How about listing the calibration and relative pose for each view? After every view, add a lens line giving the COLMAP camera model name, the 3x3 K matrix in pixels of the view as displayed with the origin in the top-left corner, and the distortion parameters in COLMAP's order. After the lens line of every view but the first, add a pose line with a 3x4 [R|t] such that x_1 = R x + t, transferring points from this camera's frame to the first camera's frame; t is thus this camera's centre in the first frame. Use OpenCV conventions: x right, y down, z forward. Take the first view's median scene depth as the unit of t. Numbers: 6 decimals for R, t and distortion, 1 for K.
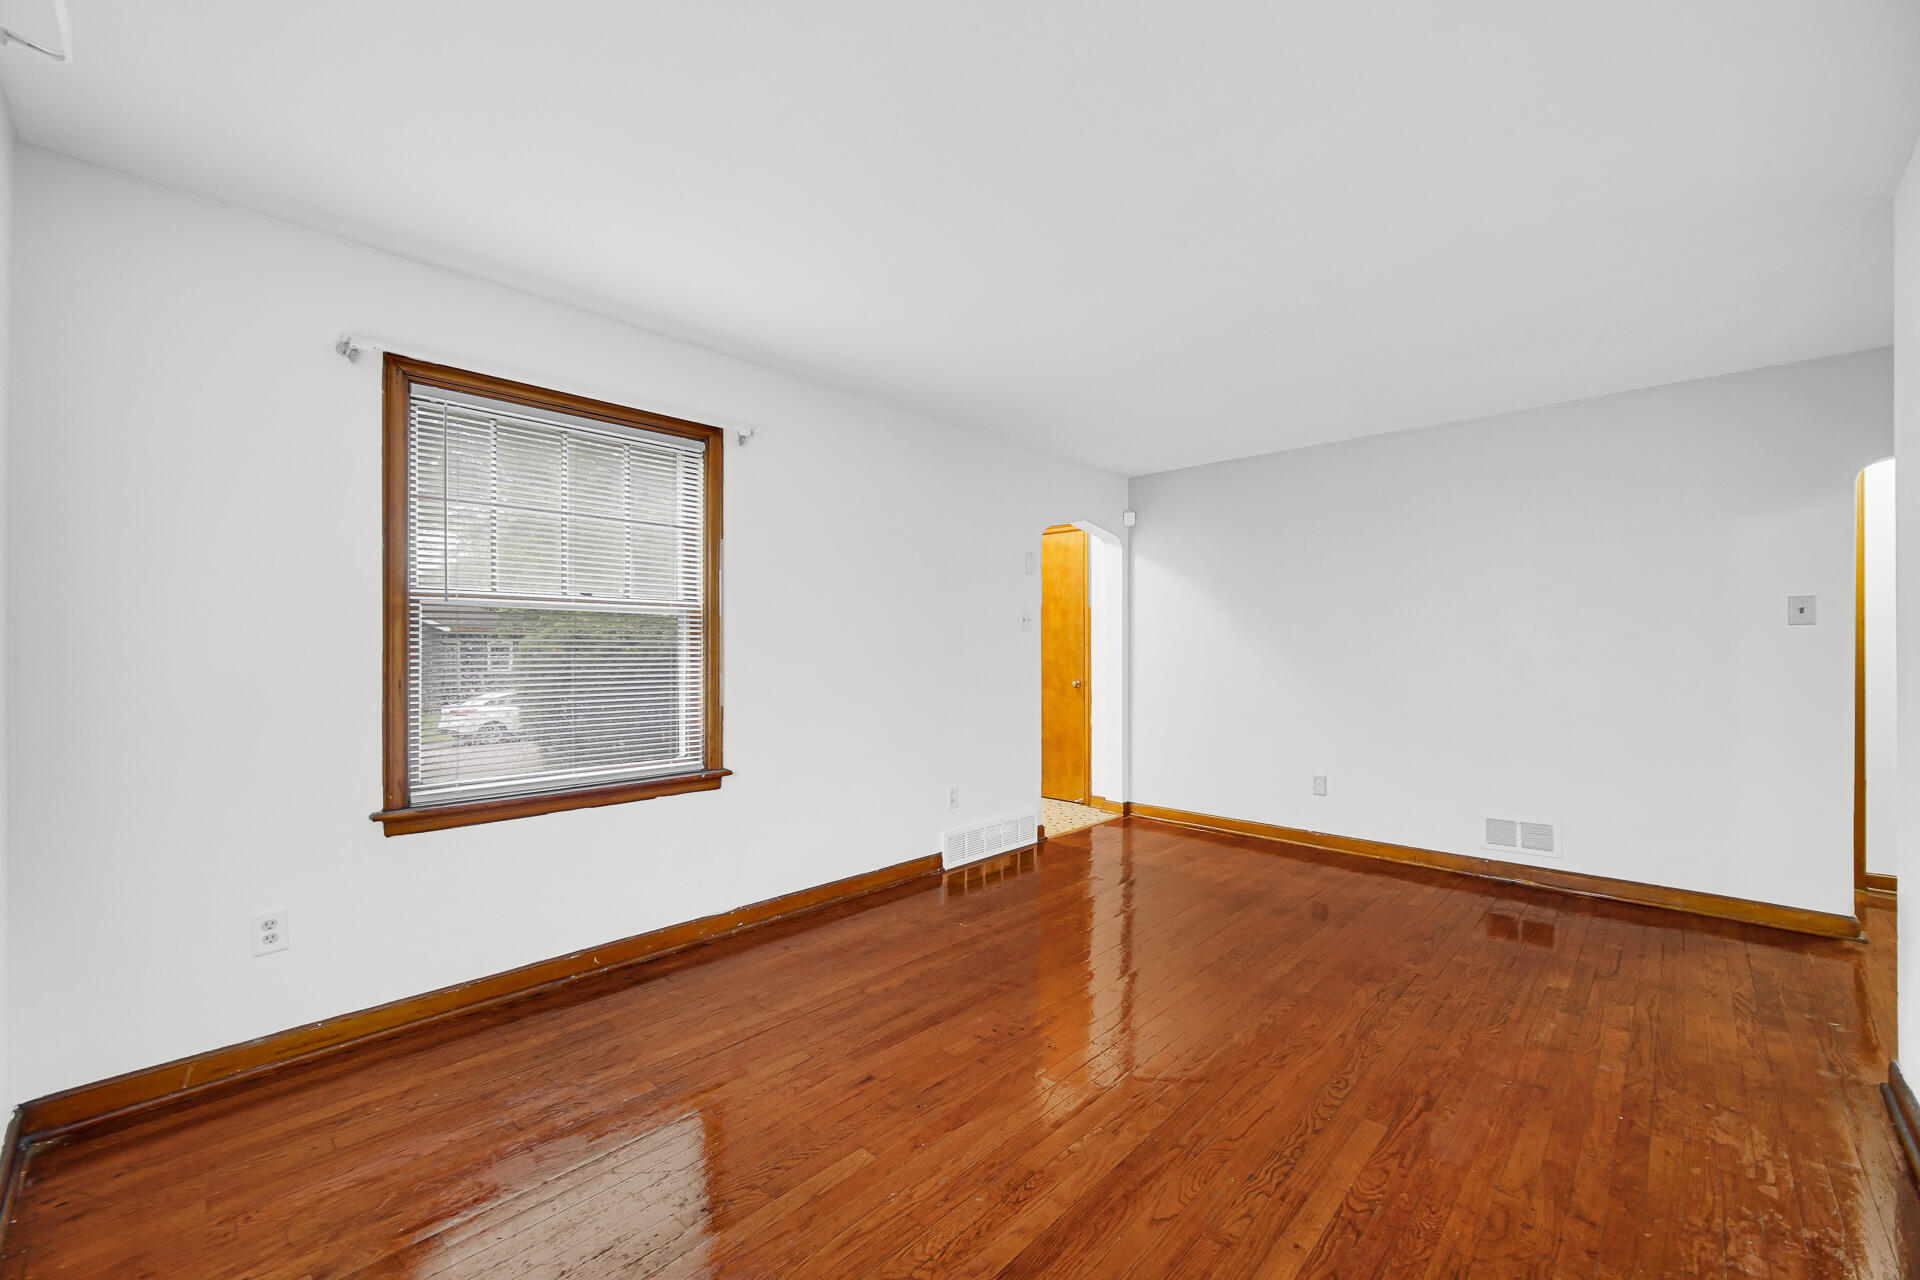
lens RADIAL K [[761.0, 0, 954.4], [0, 761.0, 646.9], [0, 0, 1]] dist [-0.000552, -0.000054]
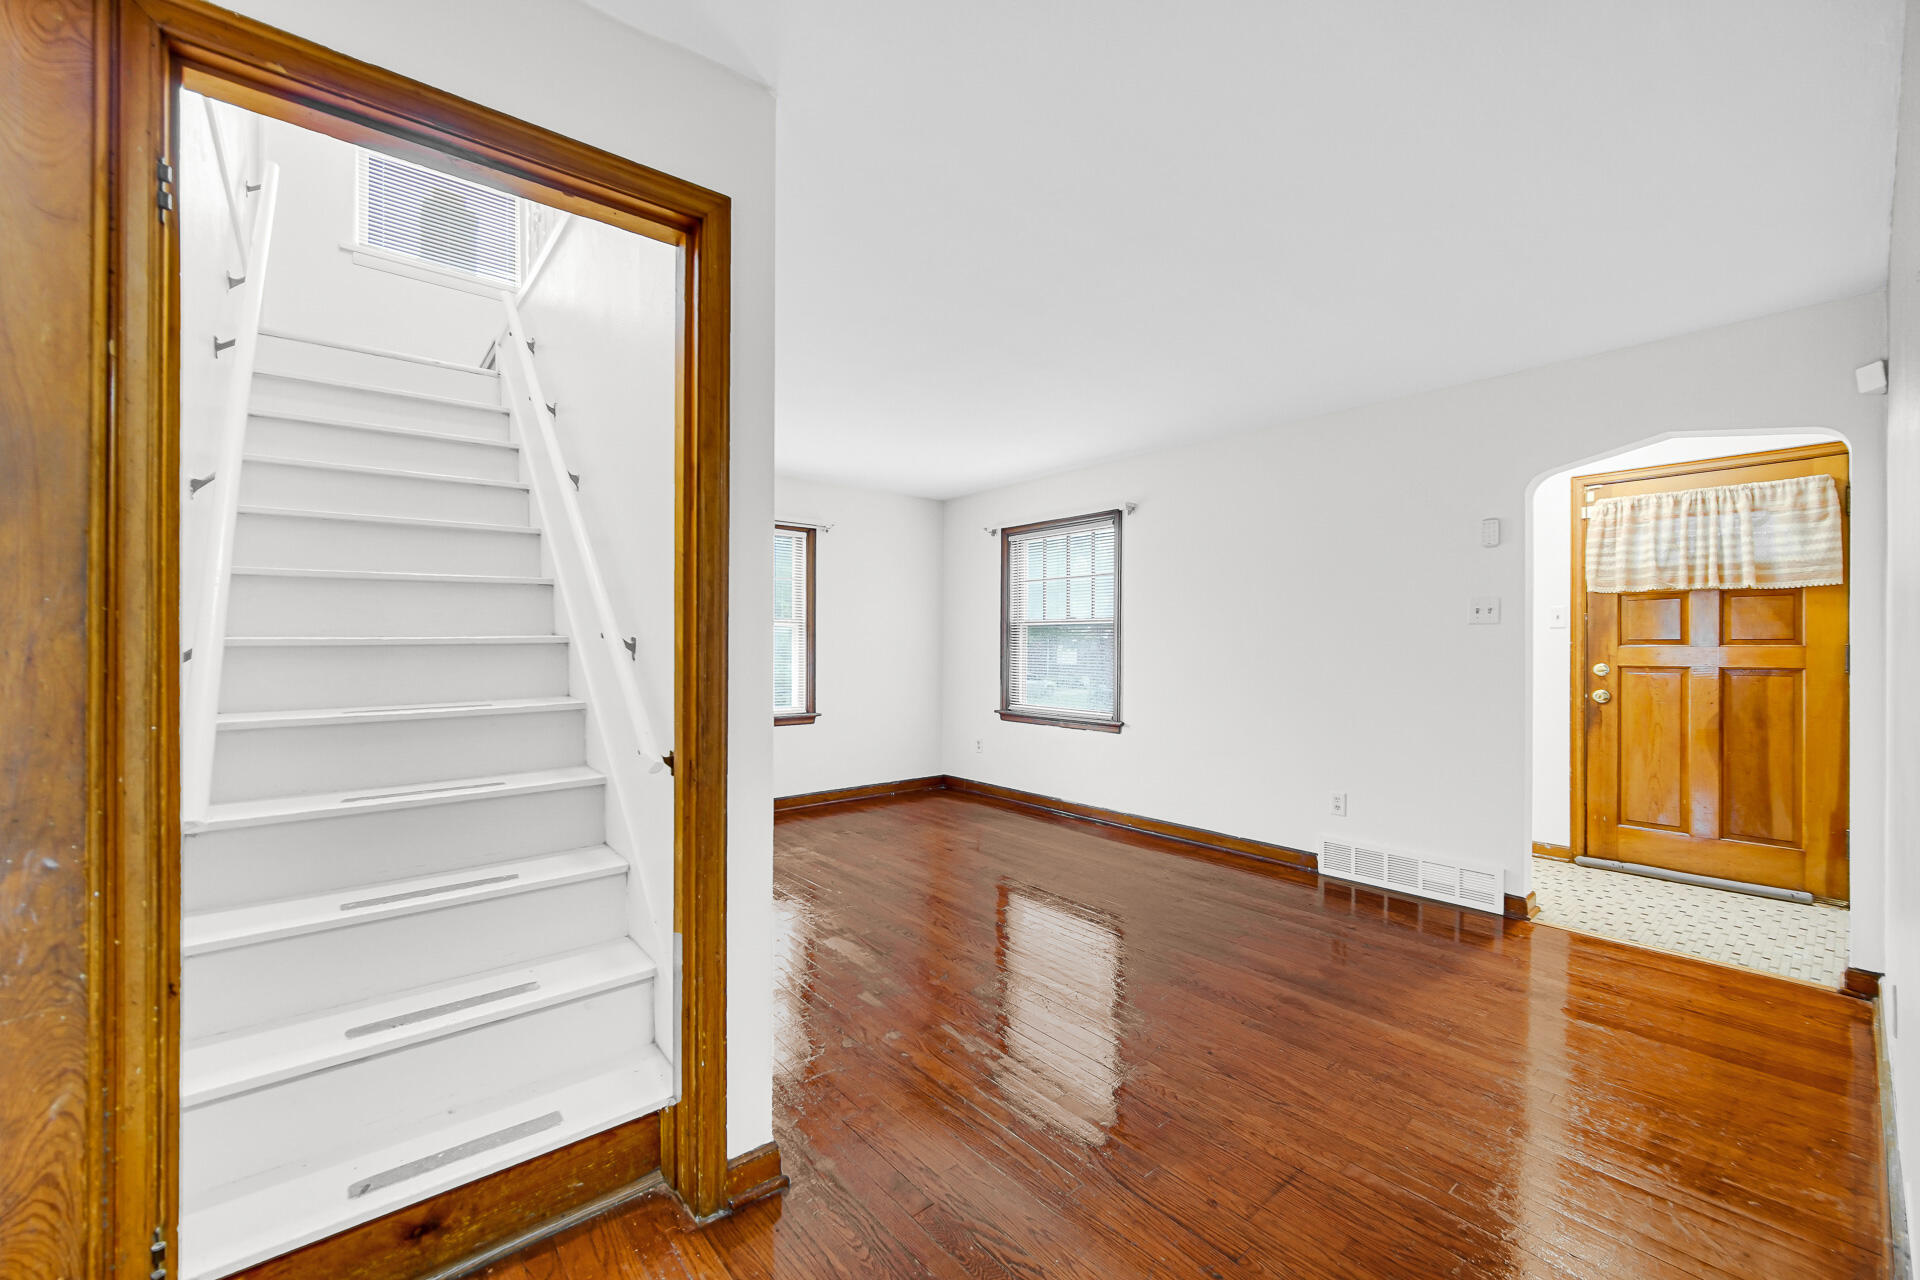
lens RADIAL K [[761.0, 0, 954.4], [0, 761.0, 646.9], [0, 0, 1]] dist [-0.000552, -0.000054]
pose [[-0.108550, -0.001359, -0.994090, 1.340498], [-0.005209, 0.999986, -0.000798, 0.006766], [0.994077, 0.005091, -0.108555, 0.842588]]
